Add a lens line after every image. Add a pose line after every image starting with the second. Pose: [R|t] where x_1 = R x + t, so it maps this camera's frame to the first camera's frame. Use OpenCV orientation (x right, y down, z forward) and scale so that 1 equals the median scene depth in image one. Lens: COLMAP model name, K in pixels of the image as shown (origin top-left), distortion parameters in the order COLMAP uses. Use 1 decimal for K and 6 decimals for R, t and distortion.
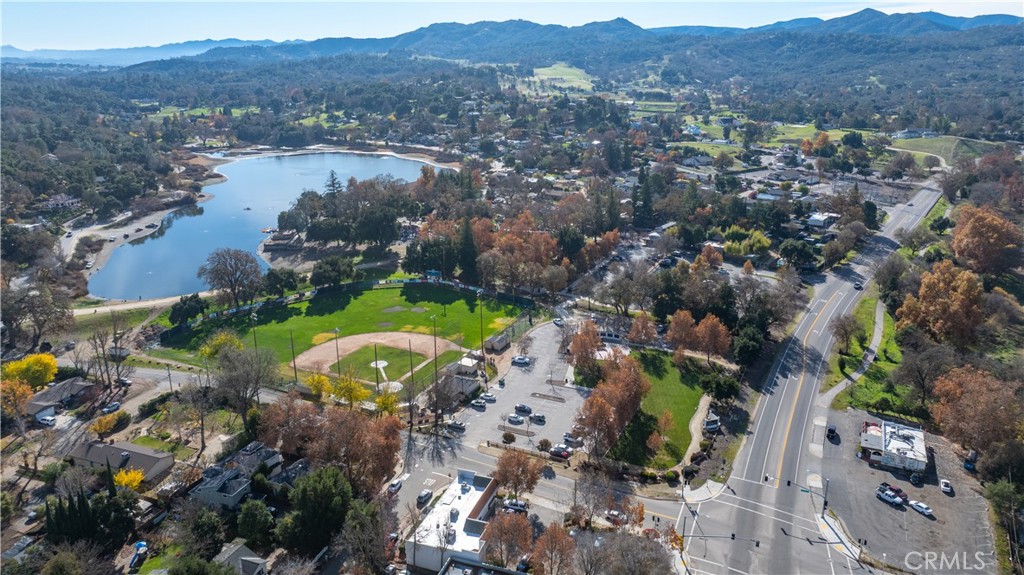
lens RADIAL K [[722.1, 0, 512.0], [0, 722.1, 287.5], [0, 0, 1]] dist [-0.041223, 0.038184]
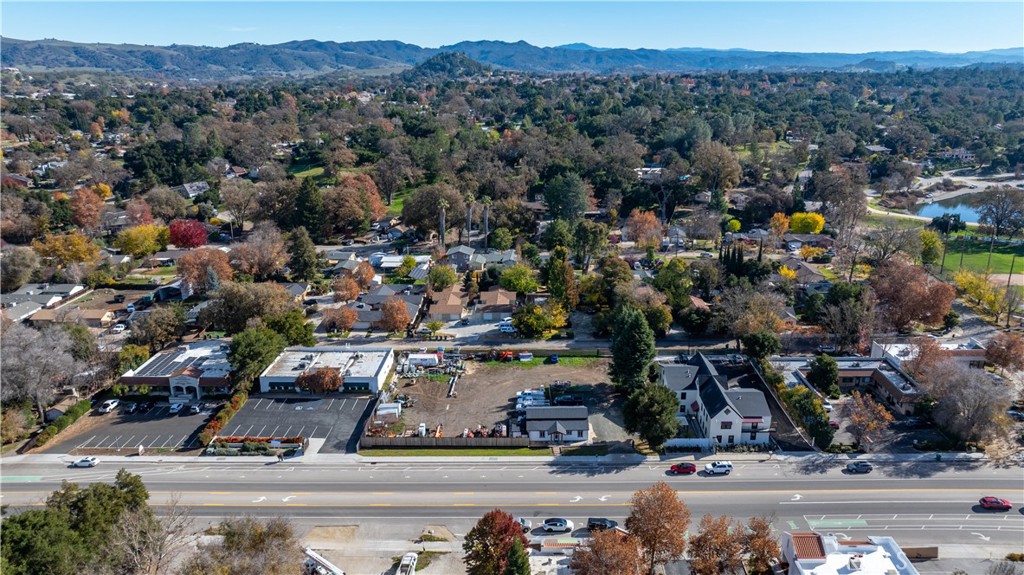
lens RADIAL K [[731.1, 0, 535.8], [0, 731.1, 286.3], [0, 0, 1]] dist [-0.014505, -0.003378]
pose [[0.323517, 0.273691, -0.905776, 0.101494], [-0.282678, 0.941496, 0.183519, 0.022144], [0.903011, 0.196671, 0.381956, -0.012101]]
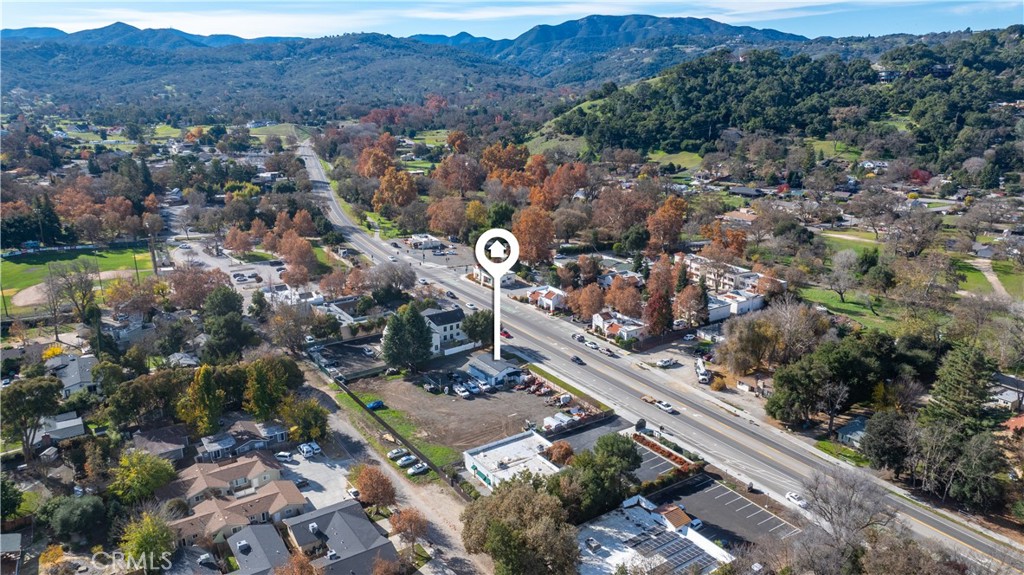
lens RADIAL K [[718.3, 0, 512.0], [0, 718.3, 287.5], [0, 0, 1]] dist [-0.043889, 0.038646]
pose [[0.594519, -0.227252, 0.771300, -0.143763], [0.239745, 0.965699, 0.099733, 0.031524], [-0.767508, 0.125622, 0.628609, -0.073021]]
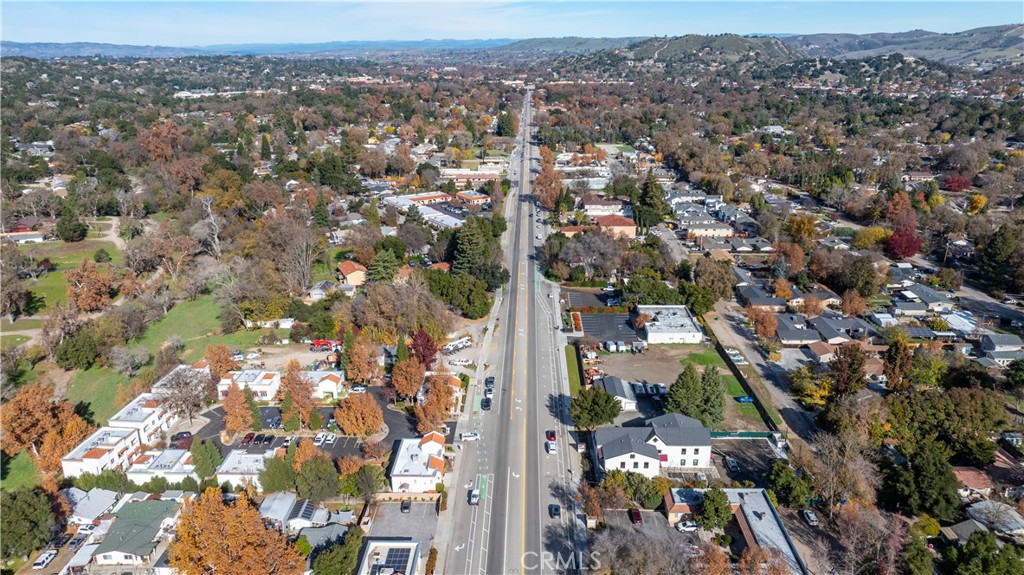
lens RADIAL K [[709.8, 0, 512.0], [0, 709.8, 287.5], [0, 0, 1]] dist [-0.042349, 0.051165]
pose [[-0.951285, 0.102474, -0.290786, 0.062349], [-0.087020, 0.815563, 0.572088, -0.052475], [0.295778, 0.569523, -0.766915, 0.160032]]
